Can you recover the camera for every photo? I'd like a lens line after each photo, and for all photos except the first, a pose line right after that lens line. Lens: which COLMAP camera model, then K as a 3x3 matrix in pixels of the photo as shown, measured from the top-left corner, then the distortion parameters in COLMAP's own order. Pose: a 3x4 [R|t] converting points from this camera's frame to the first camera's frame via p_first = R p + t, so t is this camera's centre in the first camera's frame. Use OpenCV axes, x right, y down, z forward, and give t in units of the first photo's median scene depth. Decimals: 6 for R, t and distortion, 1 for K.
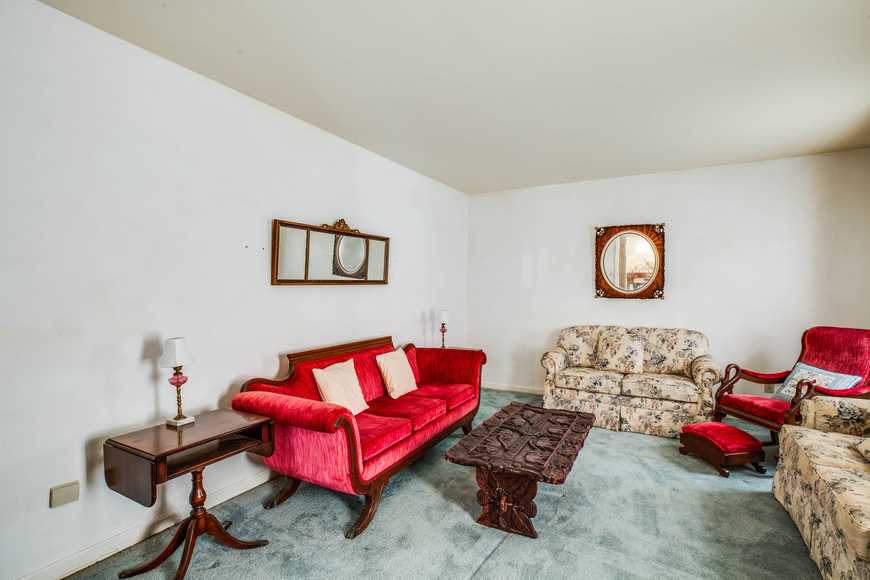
lens RADIAL K [[392.8, 0, 435.0], [0, 392.8, 290.0], [0, 0, 1]] dist [-0.040879, 0.010985]
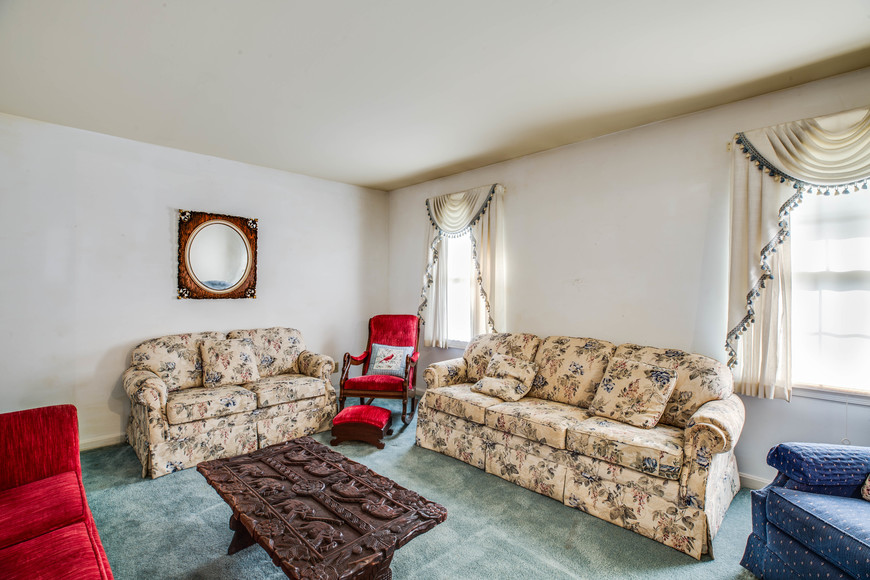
lens RADIAL K [[392.8, 0, 435.0], [0, 392.8, 290.0], [0, 0, 1]] dist [-0.040879, 0.010985]
pose [[0.291948, -0.010886, 0.956372, -0.224483], [0.001778, 0.999940, 0.010839, -0.007194], [-0.956432, -0.001464, 0.291950, 0.334984]]
